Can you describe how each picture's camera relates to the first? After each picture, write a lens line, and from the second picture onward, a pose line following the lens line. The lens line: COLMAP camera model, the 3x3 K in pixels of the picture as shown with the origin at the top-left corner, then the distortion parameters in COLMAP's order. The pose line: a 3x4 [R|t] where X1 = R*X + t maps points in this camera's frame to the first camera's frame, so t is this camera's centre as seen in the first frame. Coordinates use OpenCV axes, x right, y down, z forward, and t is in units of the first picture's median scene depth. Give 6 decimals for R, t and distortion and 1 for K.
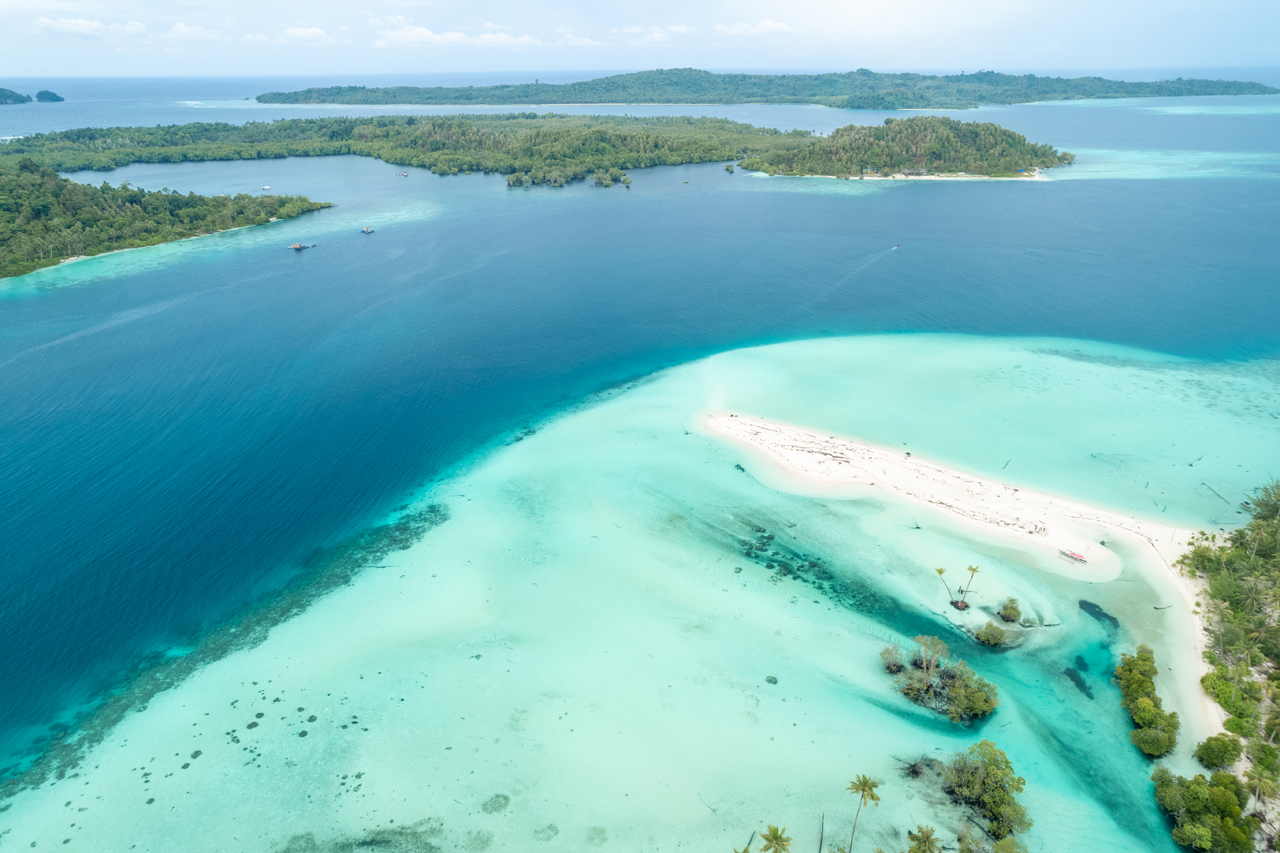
lens RADIAL K [[834.5, 0, 645.1], [0, 834.5, 424.7], [0, 0, 1]] dist [-0.071845, 0.094696]
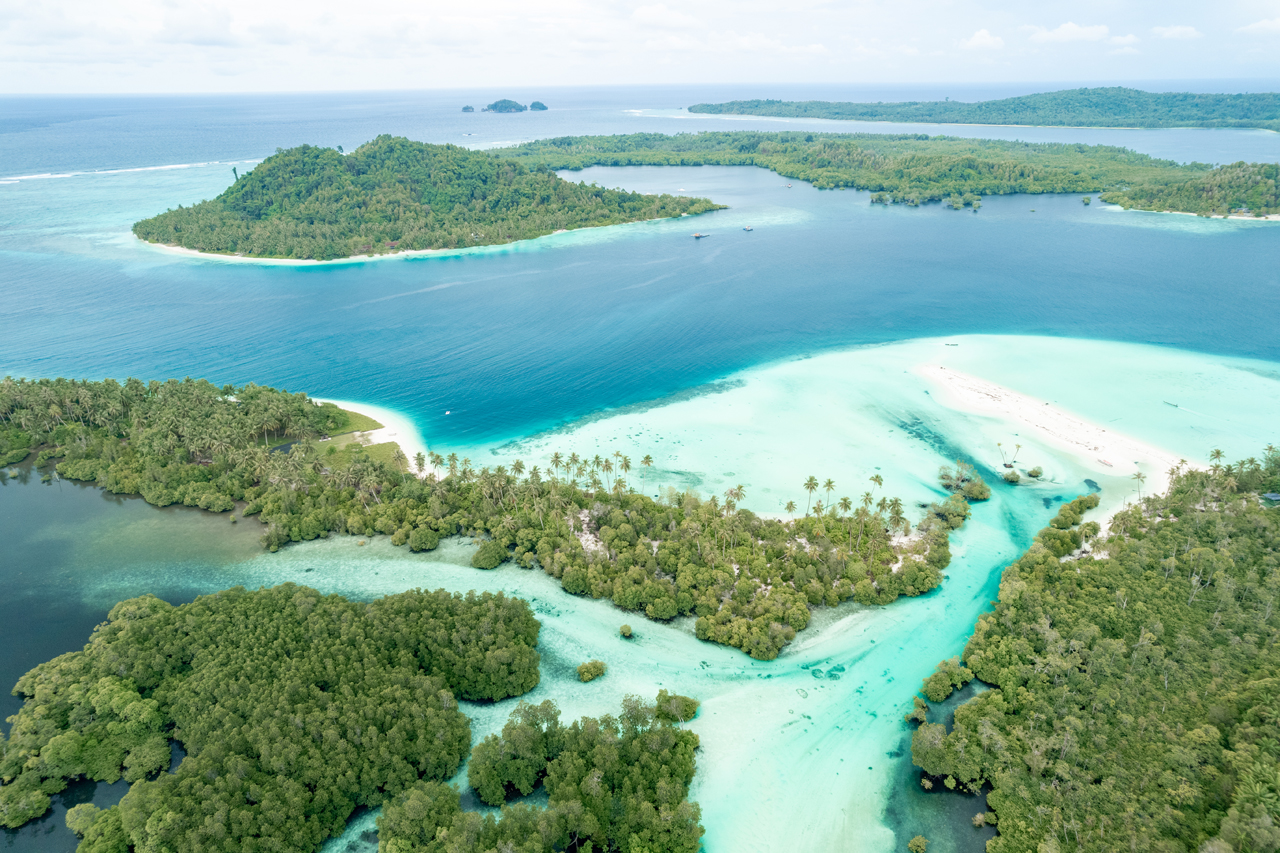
lens RADIAL K [[834.5, 0, 645.1], [0, 834.5, 424.7], [0, 0, 1]] dist [-0.071845, 0.094696]
pose [[0.894962, 0.174725, -0.410505, 0.109450], [-0.178552, 0.983493, 0.029339, 0.060484], [0.408855, 0.047039, 0.911386, -0.248367]]
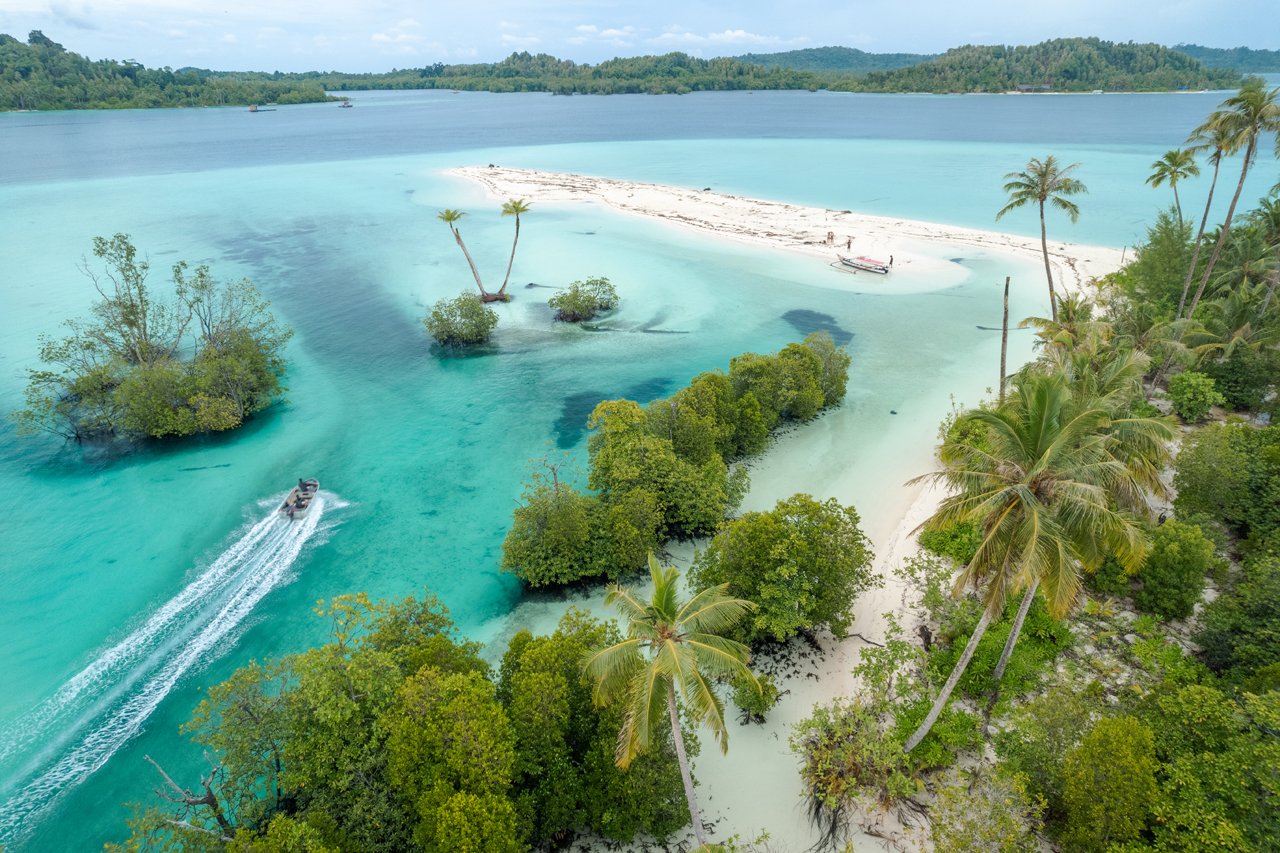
lens RADIAL K [[834.5, 0, 645.1], [0, 834.5, 424.7], [0, 0, 1]] dist [-0.071845, 0.094696]
pose [[0.981808, 0.077297, -0.173432, 0.148040], [-0.078211, 0.996936, 0.001571, 0.076344], [0.173022, 0.012022, 0.984845, 0.166362]]
